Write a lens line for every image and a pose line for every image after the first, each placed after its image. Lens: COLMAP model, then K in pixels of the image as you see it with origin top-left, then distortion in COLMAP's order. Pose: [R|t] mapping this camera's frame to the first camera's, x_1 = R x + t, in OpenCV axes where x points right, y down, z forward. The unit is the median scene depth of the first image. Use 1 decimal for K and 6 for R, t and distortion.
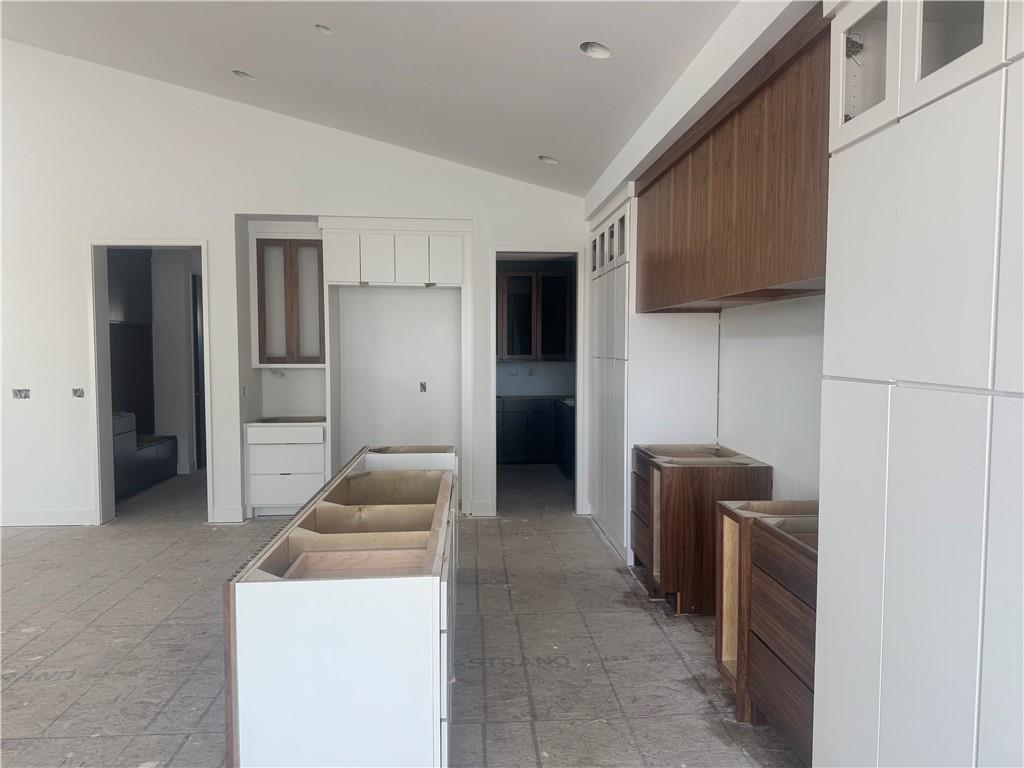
lens RADIAL K [[709.2, 0, 535.9], [0, 709.2, 385.1], [0, 0, 1]] dist [0.028999, -0.050209]
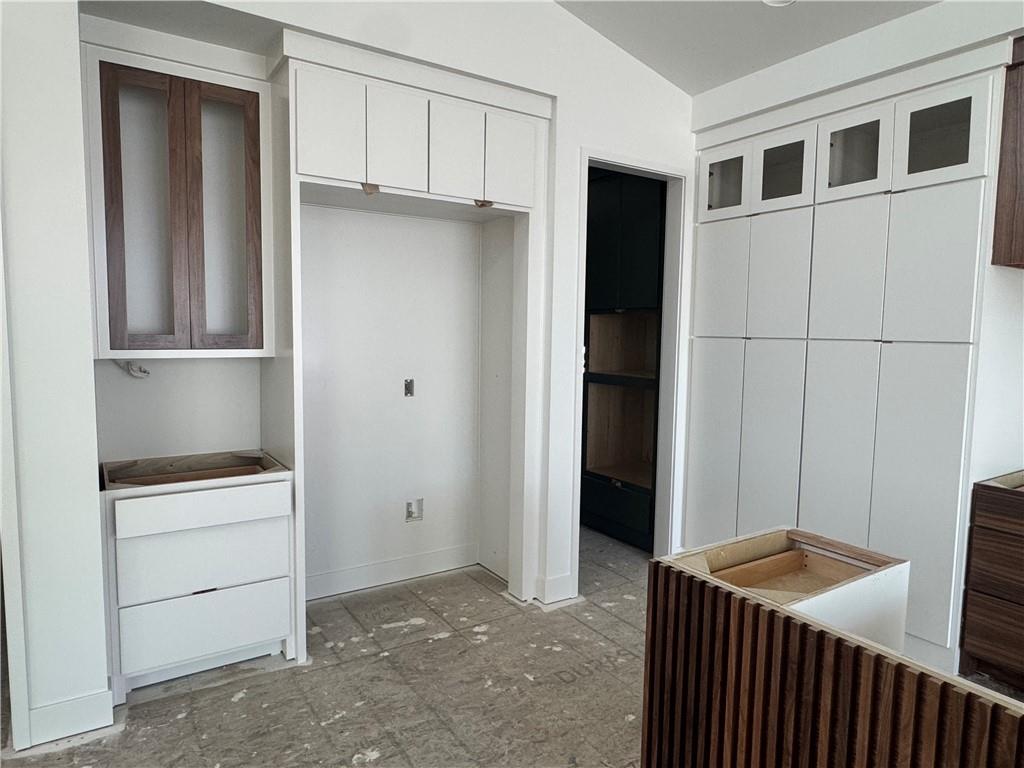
lens RADIAL K [[635.6, 0, 507.7], [0, 635.6, 385.9], [0, 0, 1]] dist [-0.000341, -0.000520]
pose [[0.887260, -0.031145, 0.460217, -0.376916], [0.013704, 0.999057, 0.041190, -0.021691], [-0.461066, -0.030240, 0.886850, 0.574115]]
